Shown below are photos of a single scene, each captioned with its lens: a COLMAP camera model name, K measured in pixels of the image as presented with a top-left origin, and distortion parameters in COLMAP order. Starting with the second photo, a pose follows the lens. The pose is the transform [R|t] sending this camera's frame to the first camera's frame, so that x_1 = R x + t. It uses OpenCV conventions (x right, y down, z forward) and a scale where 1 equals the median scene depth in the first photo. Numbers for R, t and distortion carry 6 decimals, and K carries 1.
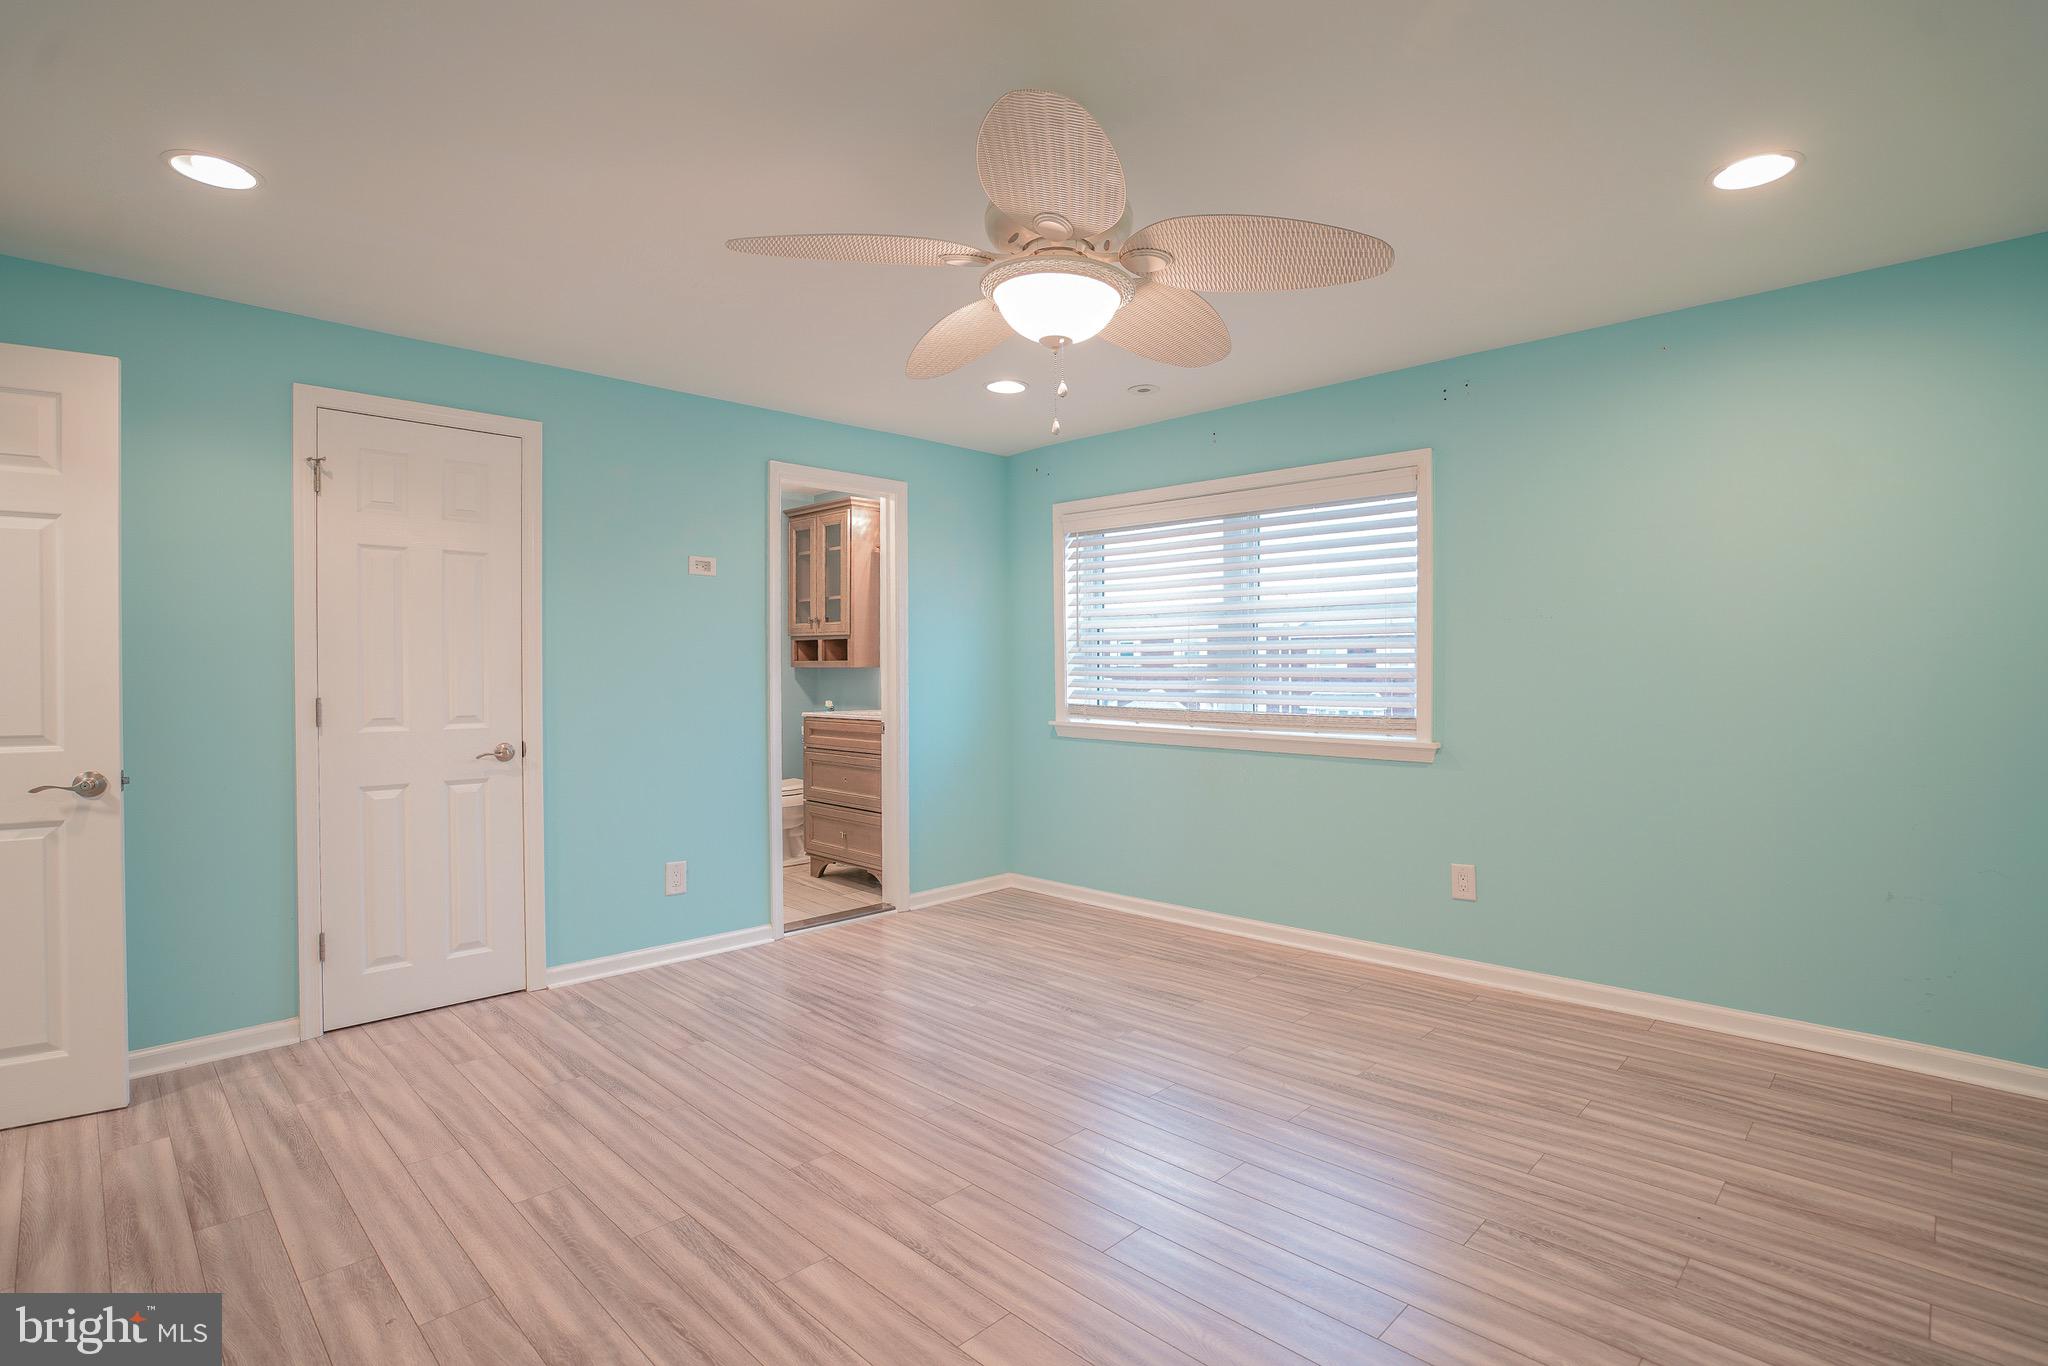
lens RADIAL K [[964.9, 0, 970.4], [0, 964.9, 704.9], [0, 0, 1]] dist [-0.029332, 0.001697]
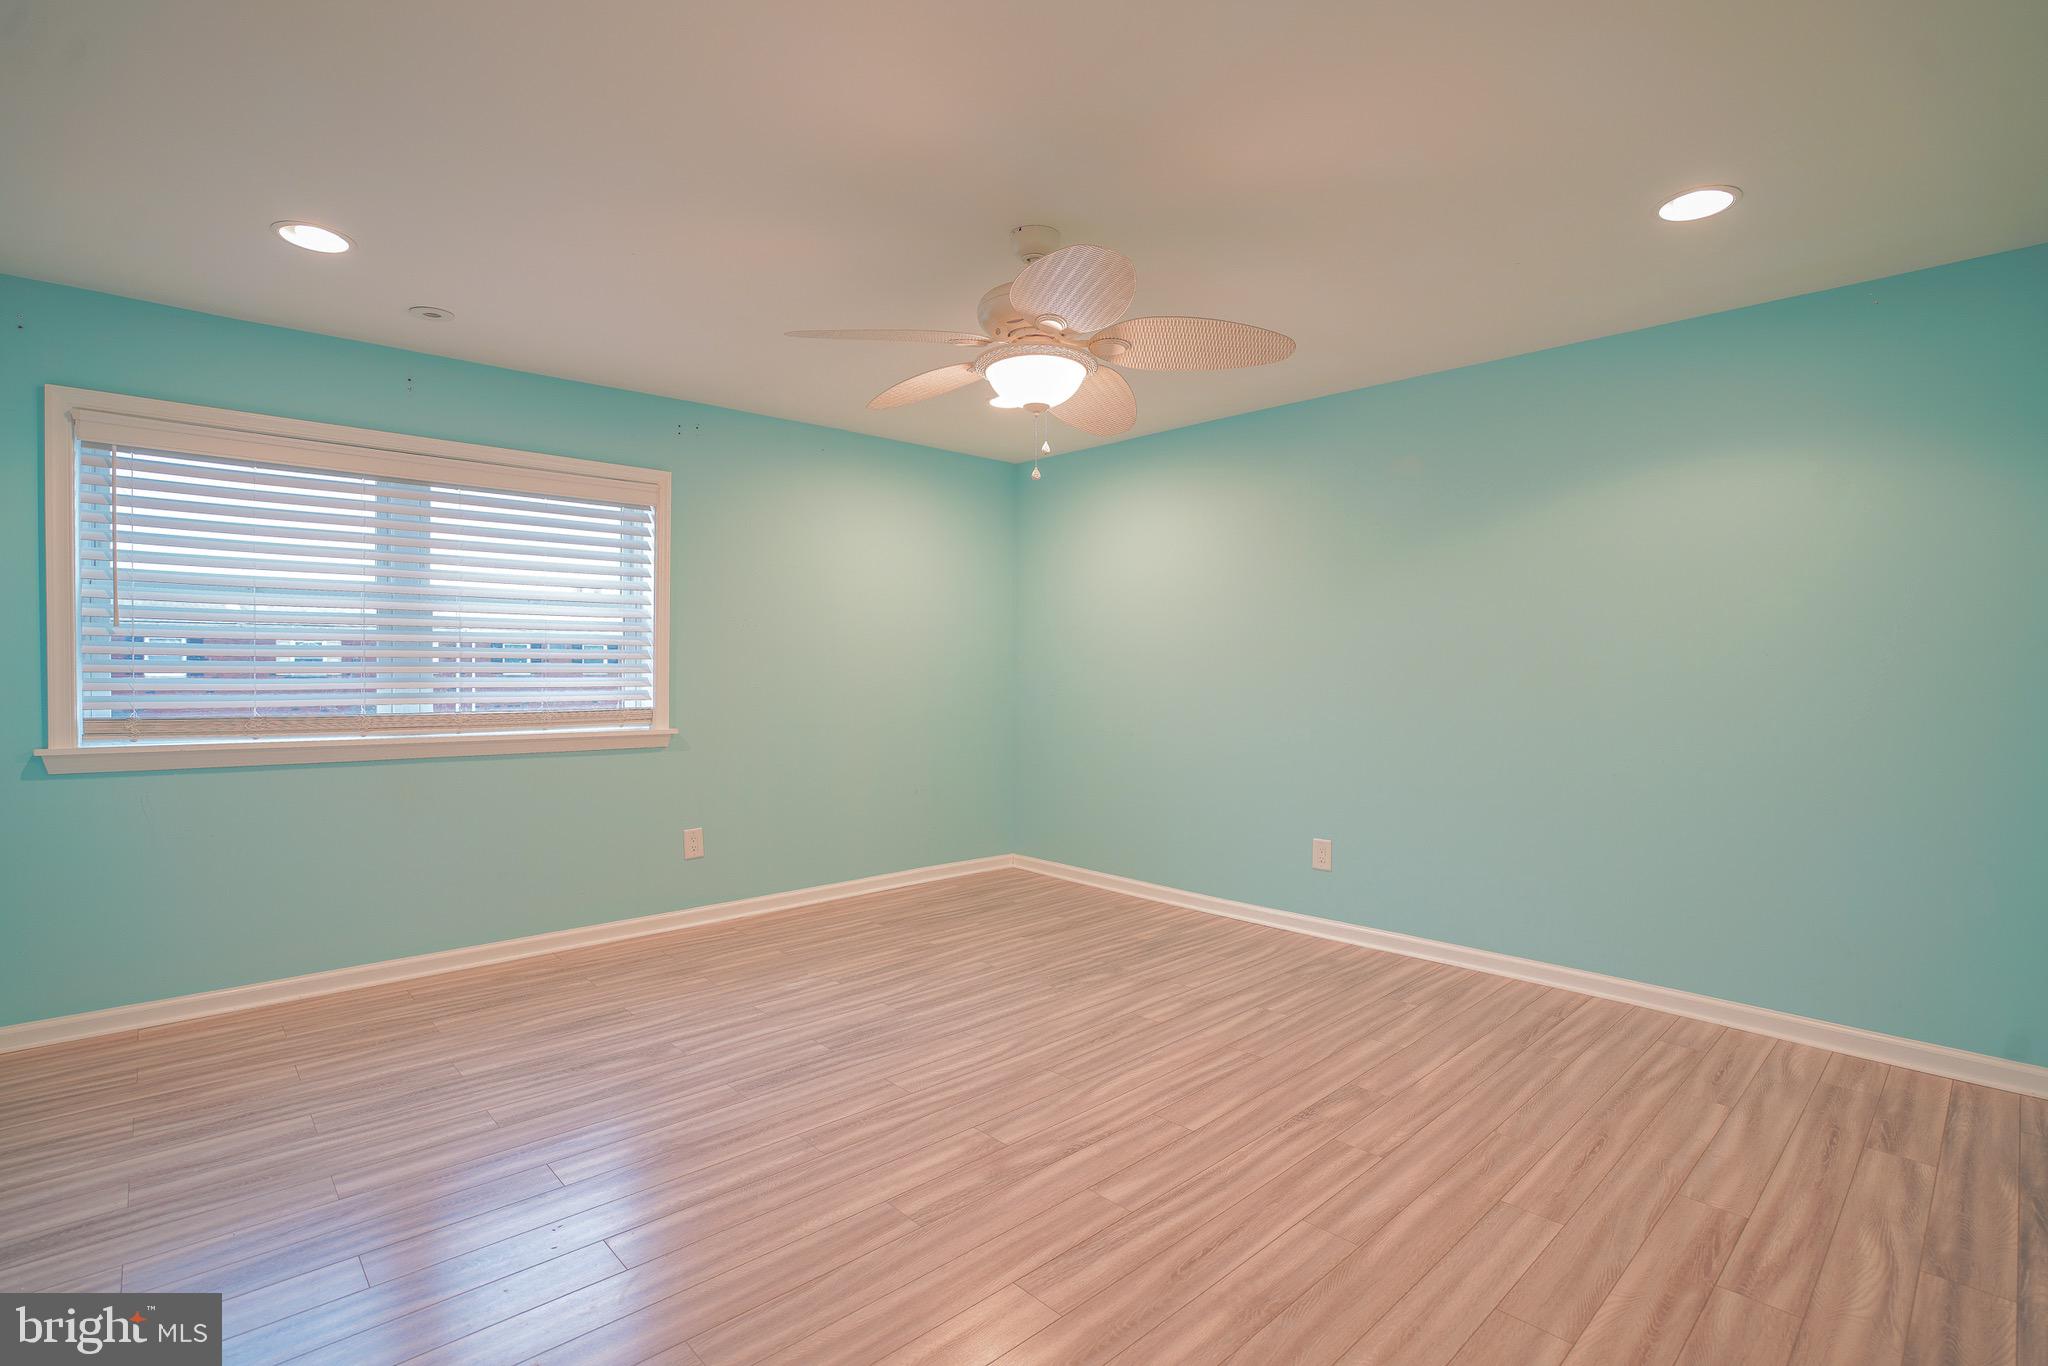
lens RADIAL K [[968.9, 0, 1015.1], [0, 968.9, 675.6], [0, 0, 1]] dist [-0.051575, 0.018590]
pose [[0.025590, -0.000223, 0.999673, -0.731458], [0.029266, 0.999572, -0.000526, -0.014069], [-0.999244, 0.029269, 0.025585, 0.600049]]
